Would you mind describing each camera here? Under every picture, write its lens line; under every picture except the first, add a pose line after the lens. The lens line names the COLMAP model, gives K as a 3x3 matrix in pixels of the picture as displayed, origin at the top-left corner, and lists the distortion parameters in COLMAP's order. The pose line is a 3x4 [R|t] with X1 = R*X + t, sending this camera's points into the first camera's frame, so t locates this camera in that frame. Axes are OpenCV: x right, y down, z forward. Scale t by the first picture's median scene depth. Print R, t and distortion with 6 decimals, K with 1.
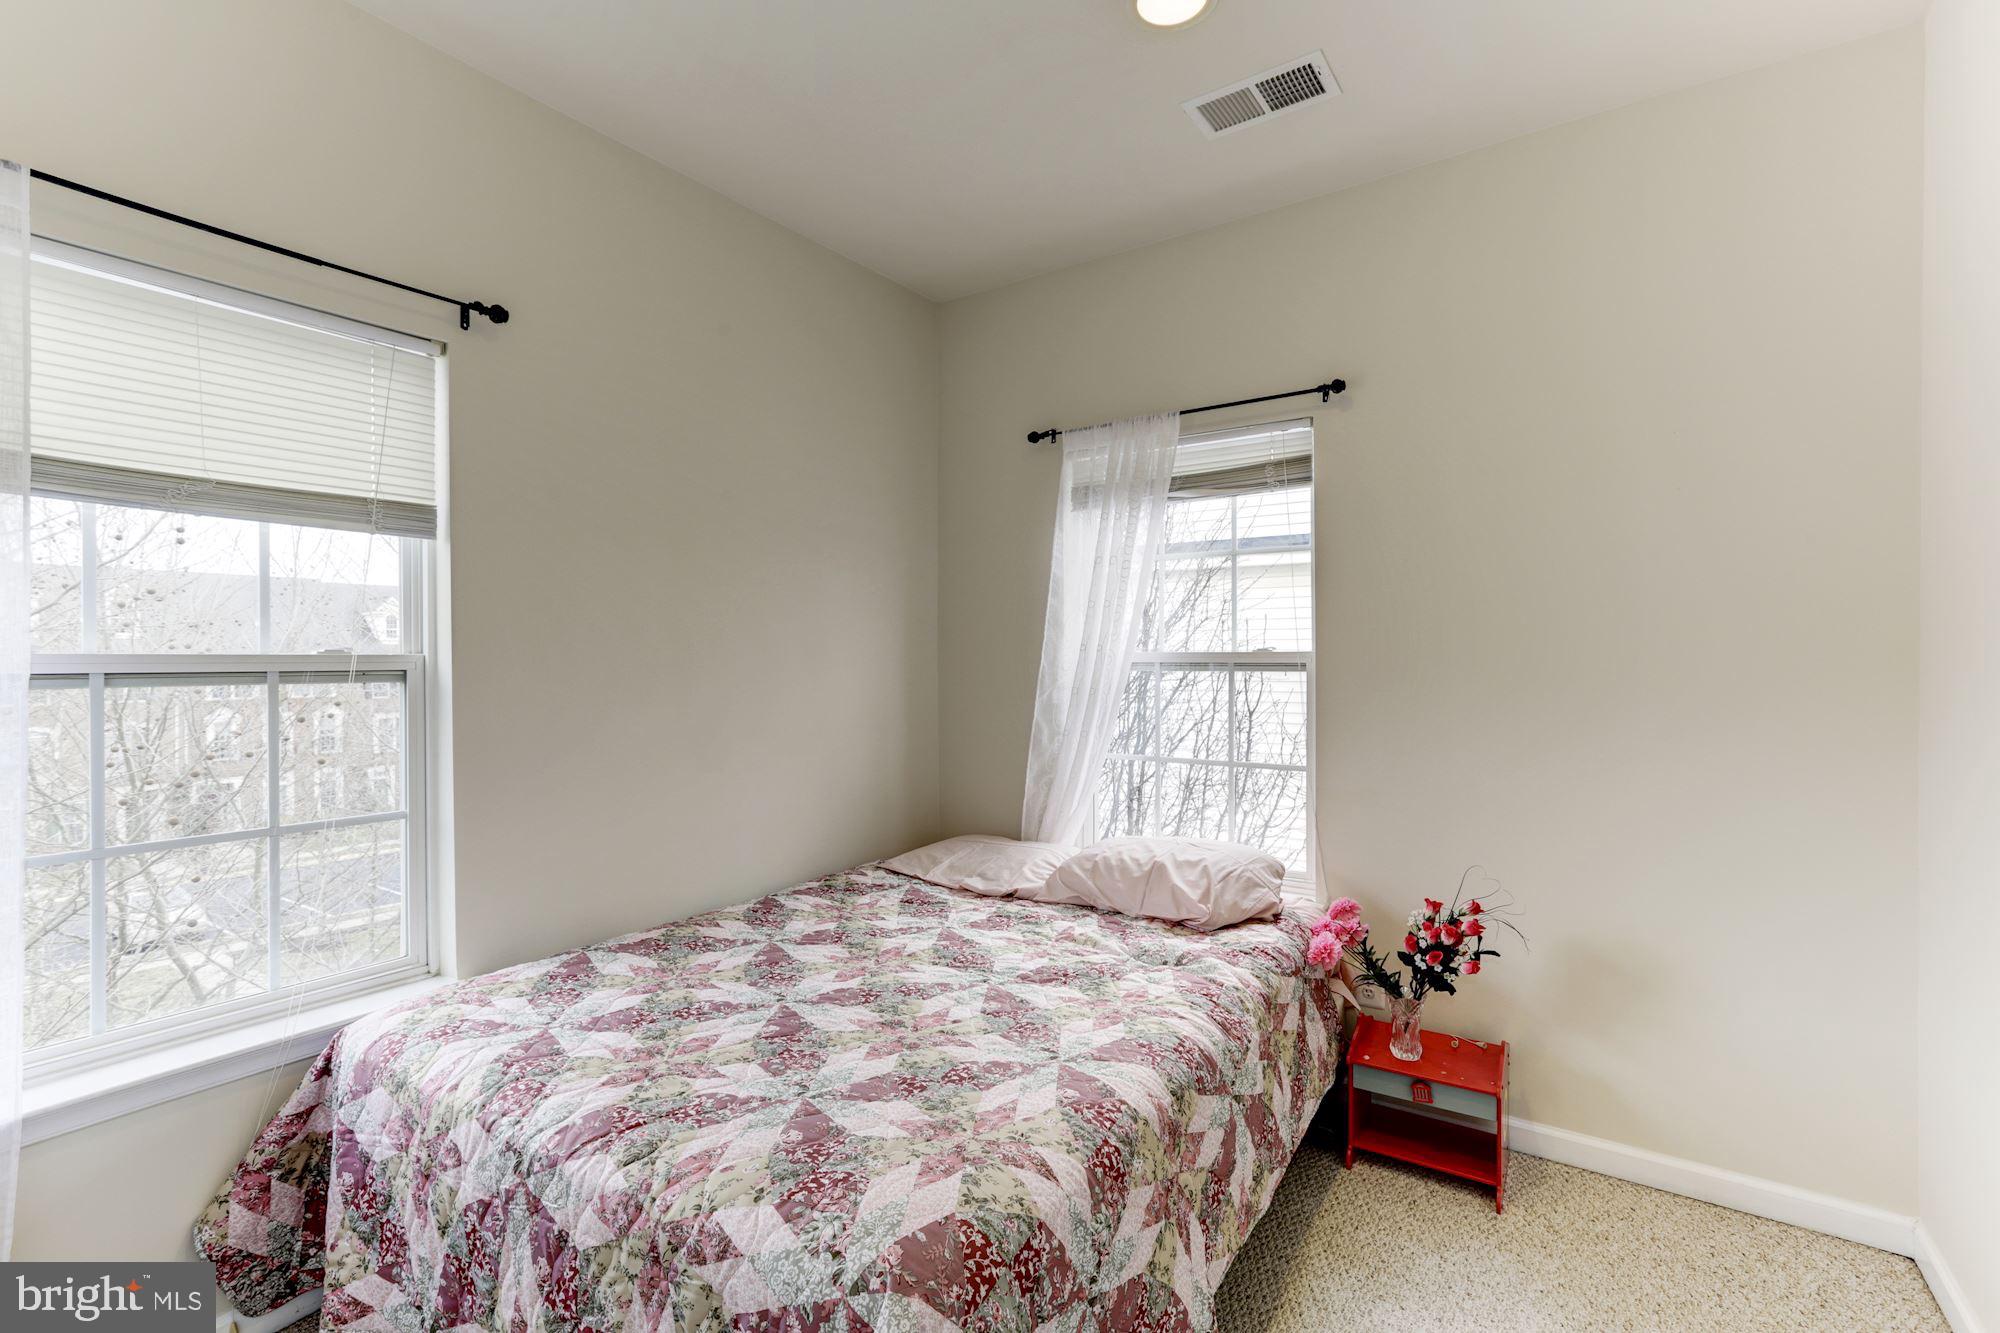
lens RADIAL K [[909.9, 0, 993.8], [0, 909.9, 658.7], [0, 0, 1]] dist [-0.029827, 0.018165]
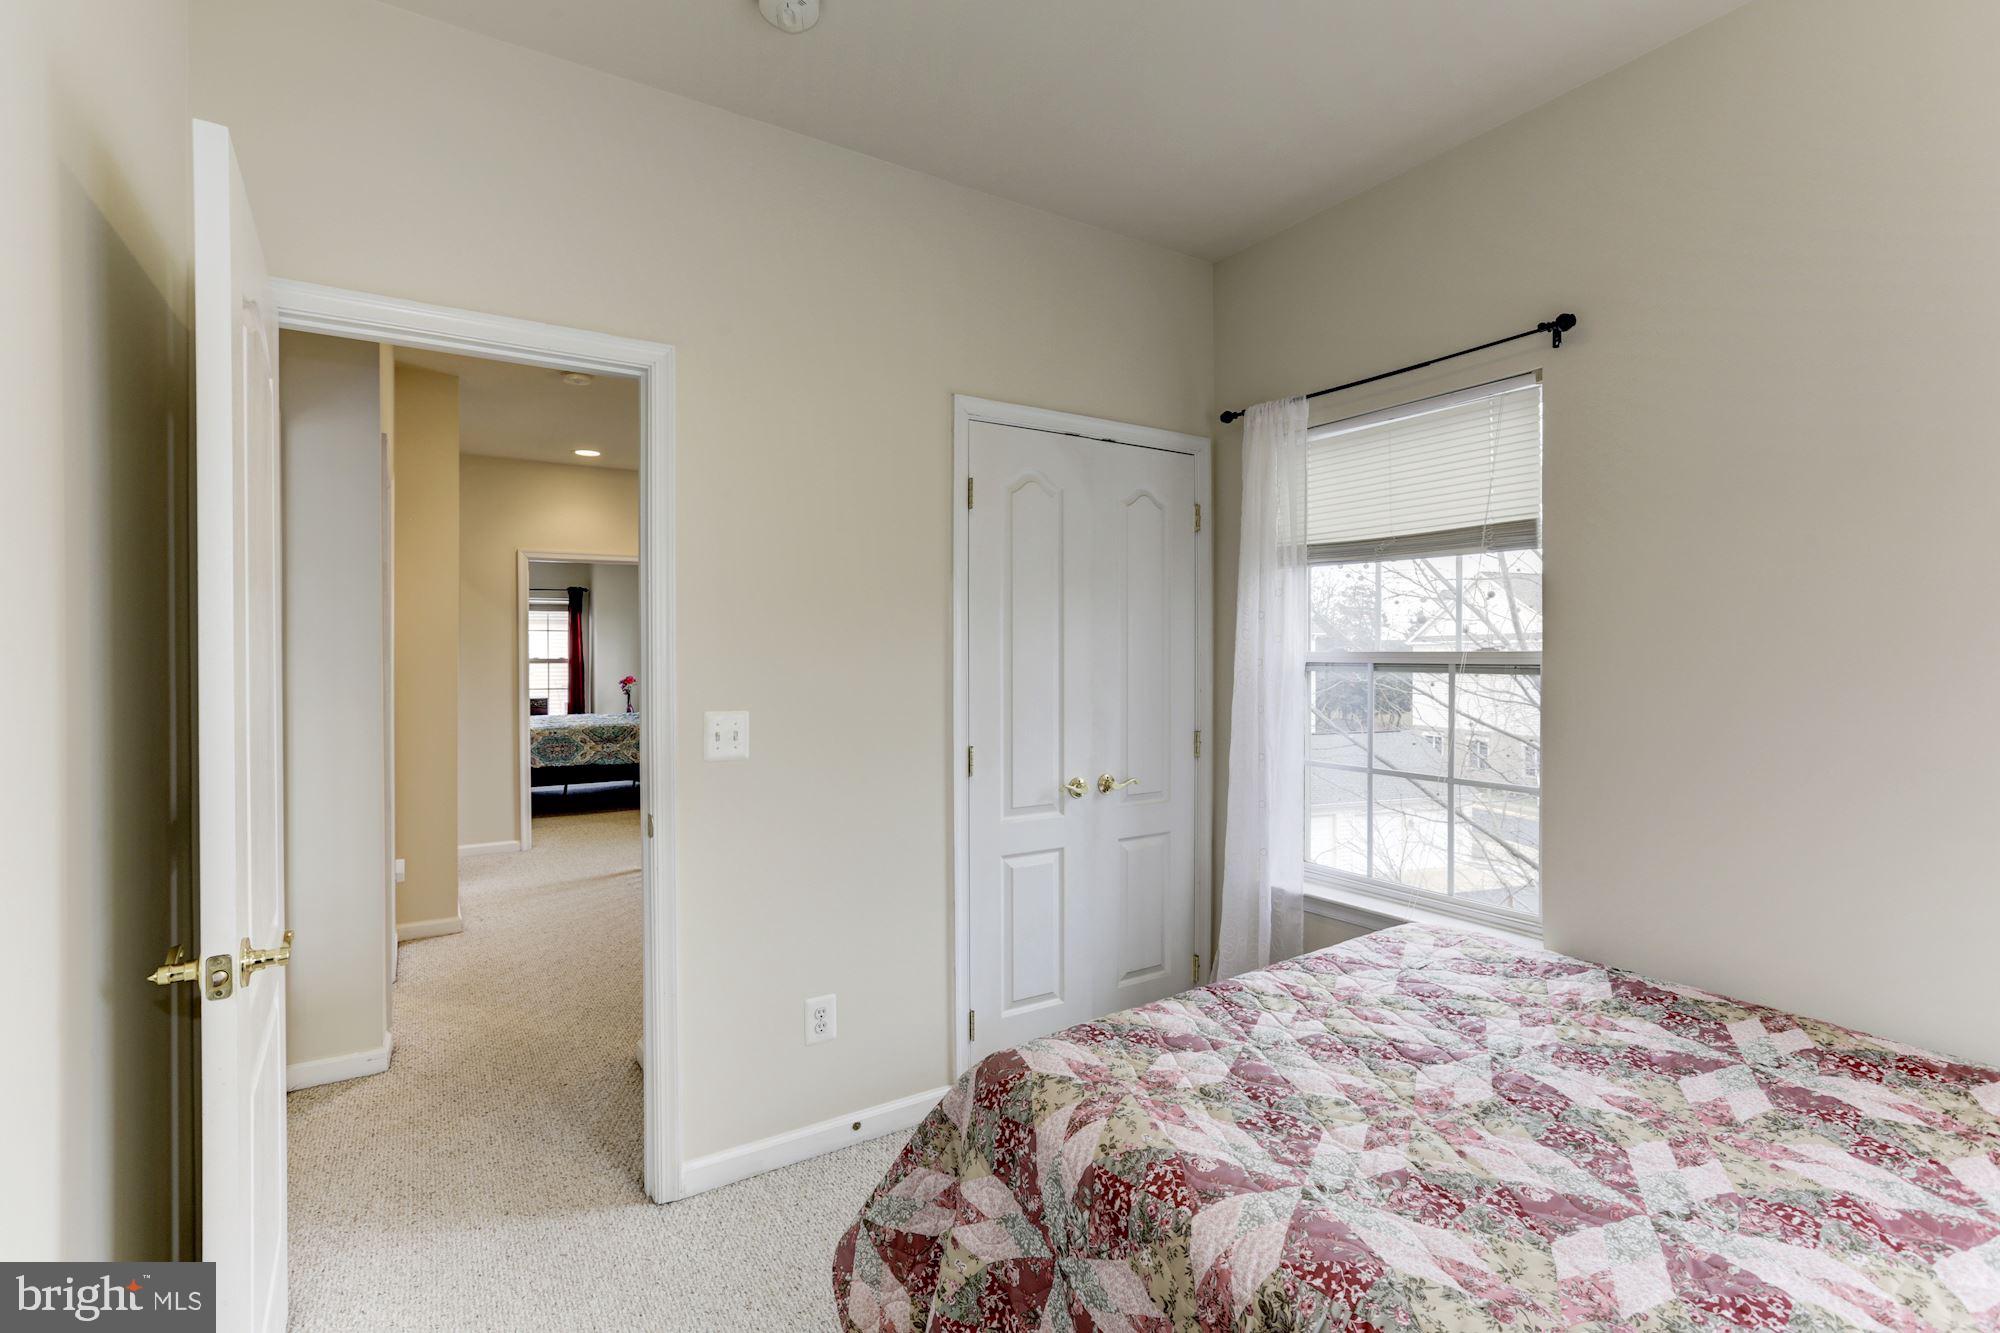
lens RADIAL K [[909.9, 0, 1000.3], [0, 909.9, 660.8], [0, 0, 1]] dist [-0.029827, 0.018165]
pose [[-0.373055, 0.013655, -0.927709, 0.721088], [0.000962, 0.999897, 0.014331, -0.010663], [0.927809, 0.004453, -0.373029, 0.861925]]
